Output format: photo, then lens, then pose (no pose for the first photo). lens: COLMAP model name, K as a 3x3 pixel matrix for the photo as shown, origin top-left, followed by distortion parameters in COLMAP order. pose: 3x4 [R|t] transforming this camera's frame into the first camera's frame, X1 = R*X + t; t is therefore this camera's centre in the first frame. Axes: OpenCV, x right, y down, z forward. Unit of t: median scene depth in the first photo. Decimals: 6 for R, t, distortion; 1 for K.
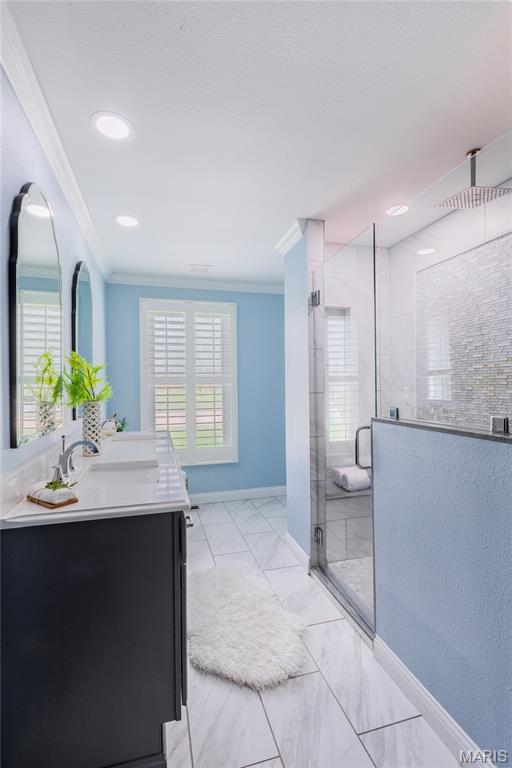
lens RADIAL K [[356.6, 0, 256.0], [0, 356.6, 384.0], [0, 0, 1]] dist [0.010884, -0.000059]
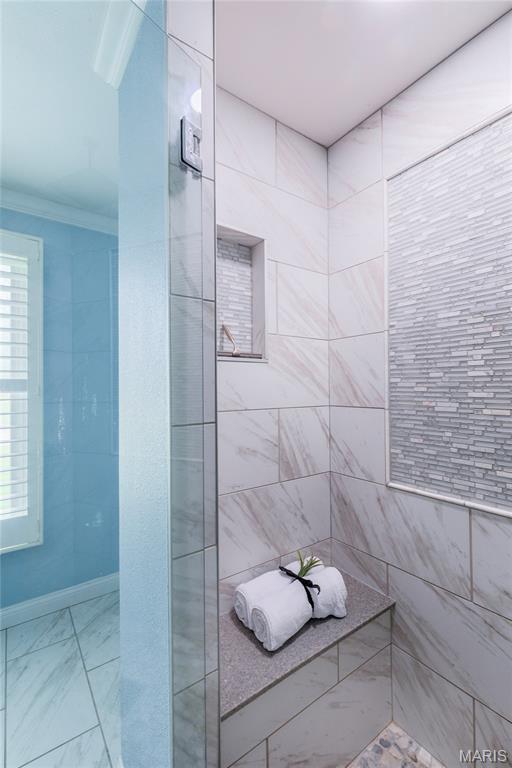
lens RADIAL K [[356.6, 0, 256.0], [0, 356.6, 384.0], [0, 0, 1]] dist [0.010884, -0.000059]
pose [[0.945184, 0.008295, 0.326431, 0.091716], [-0.002835, 0.999848, -0.017200, -0.005672], [-0.326525, 0.015332, 0.945064, 0.529183]]
